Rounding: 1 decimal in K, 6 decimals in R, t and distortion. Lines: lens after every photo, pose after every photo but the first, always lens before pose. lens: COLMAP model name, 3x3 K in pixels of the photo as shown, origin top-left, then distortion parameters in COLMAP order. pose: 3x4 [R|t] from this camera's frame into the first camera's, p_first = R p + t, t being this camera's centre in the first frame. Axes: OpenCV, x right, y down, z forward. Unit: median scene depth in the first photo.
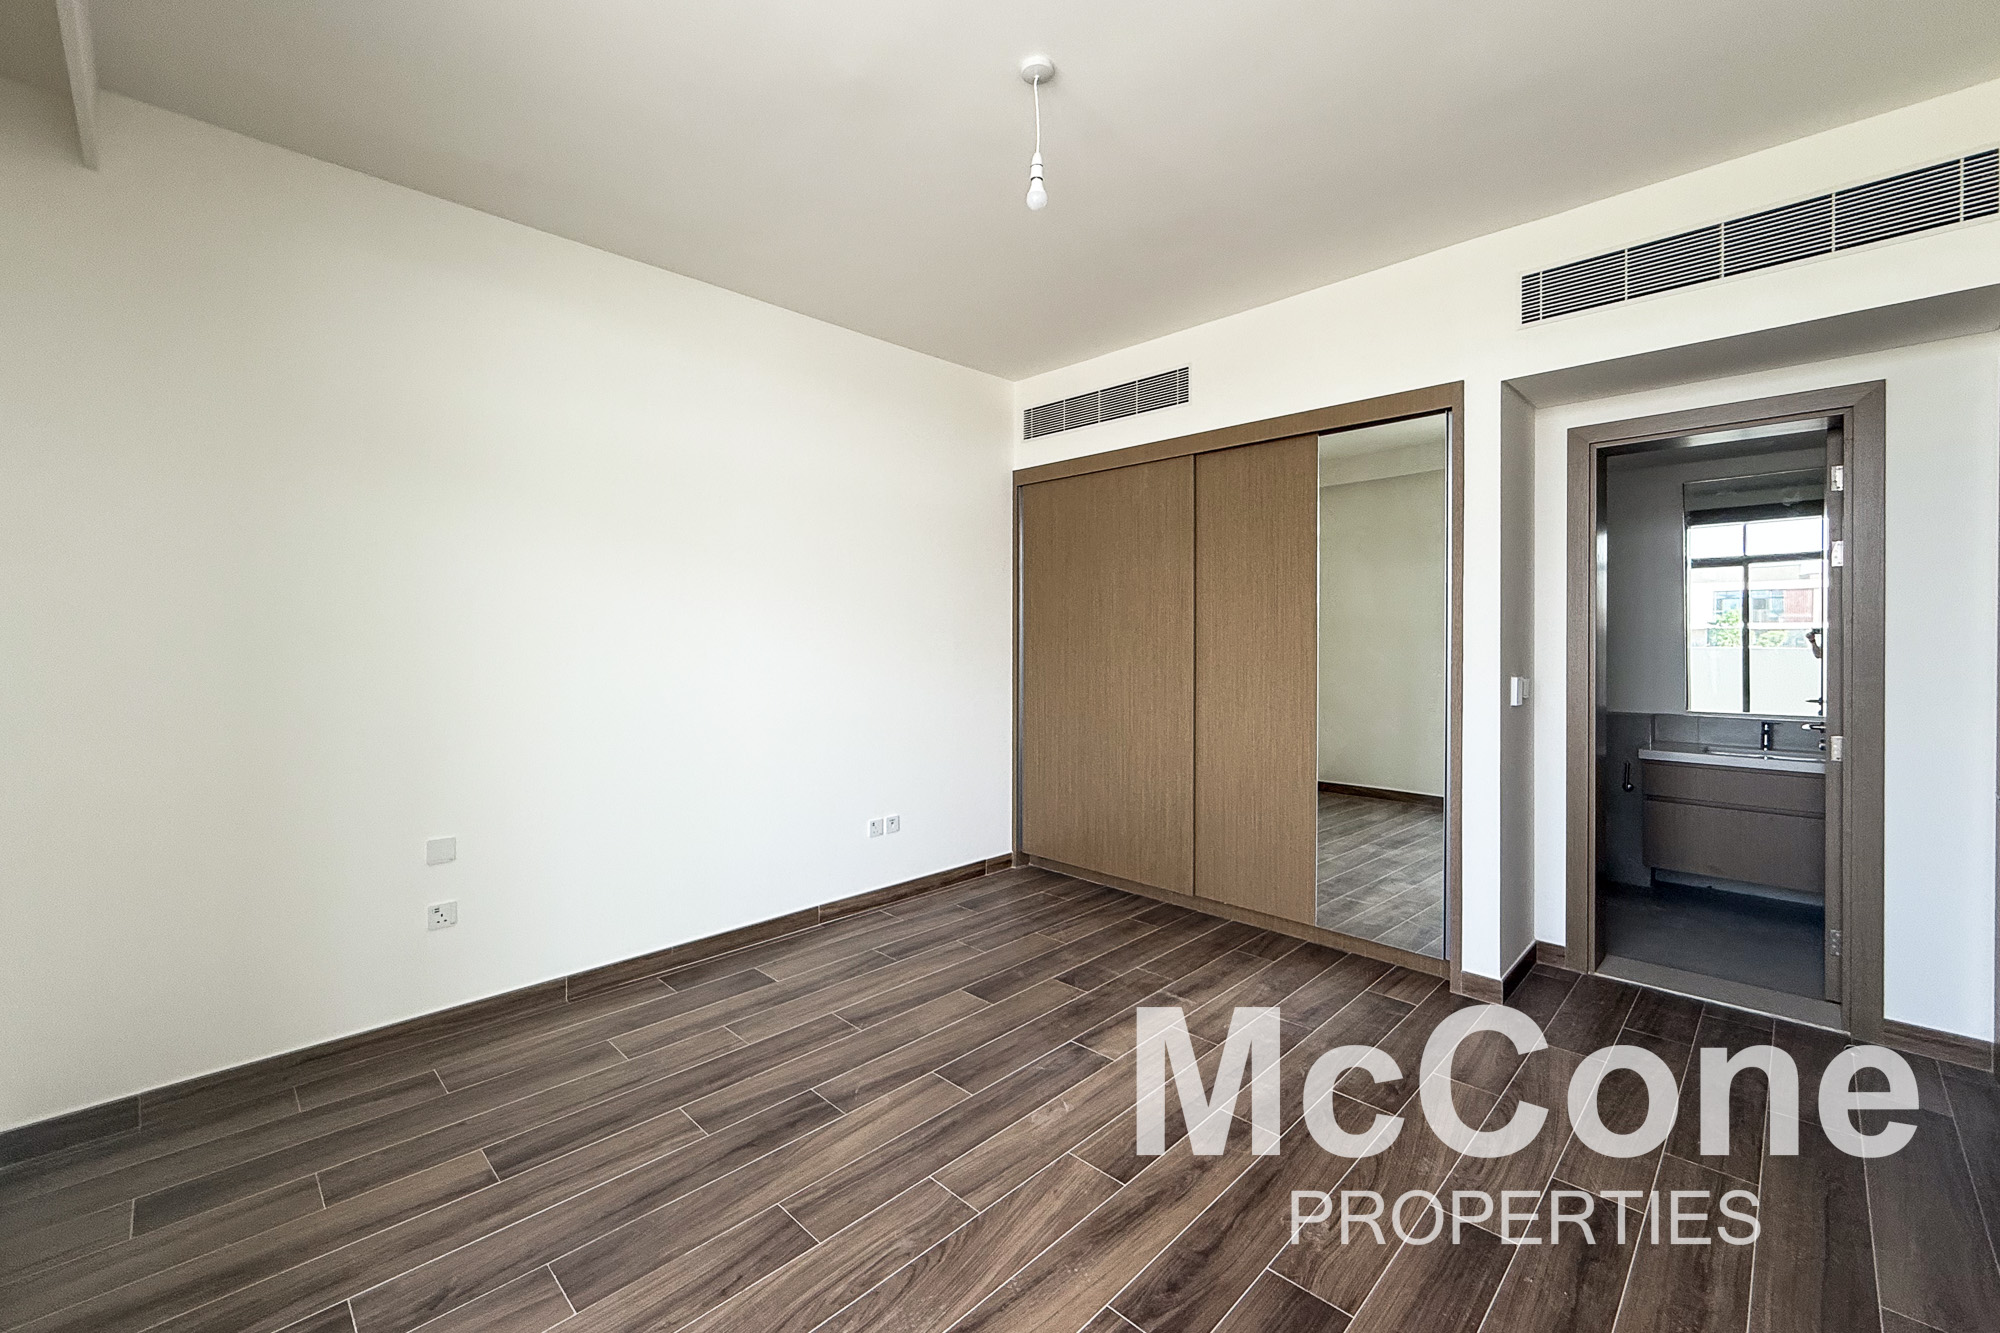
lens RADIAL K [[816.7, 0, 1011.3], [0, 816.7, 646.9], [0, 0, 1]] dist [-0.004378, -0.000135]
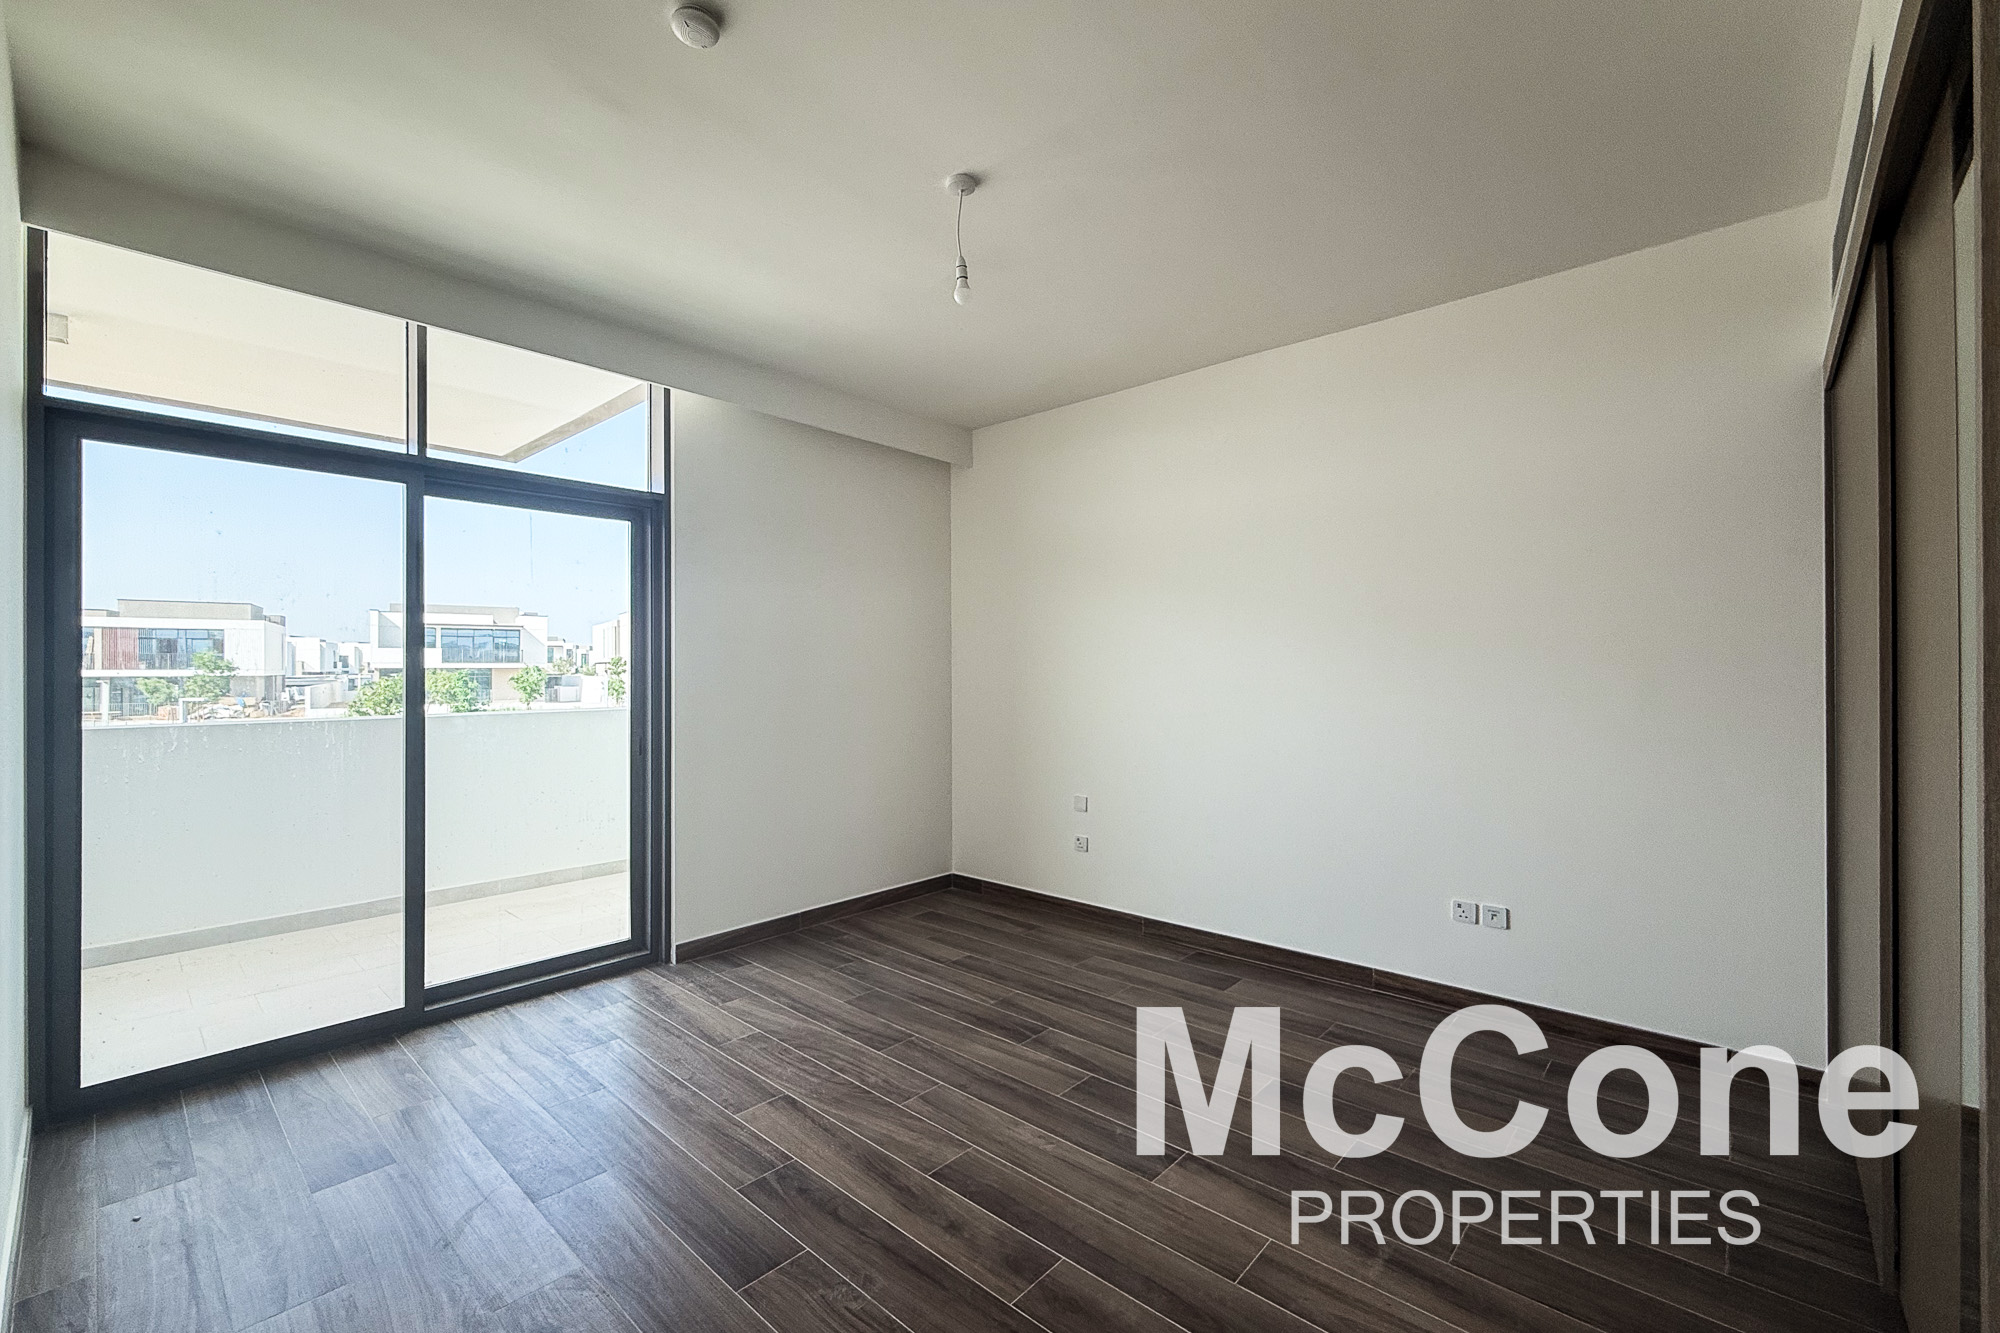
lens RADIAL K [[816.7, 0, 1011.0], [0, 816.7, 664.3], [0, 0, 1]] dist [-0.004378, -0.000135]
pose [[0.050801, -0.003142, -0.998704, 1.092585], [-0.009007, 0.999953, -0.003605, -0.024230], [0.998668, 0.009179, 0.050770, 0.920717]]
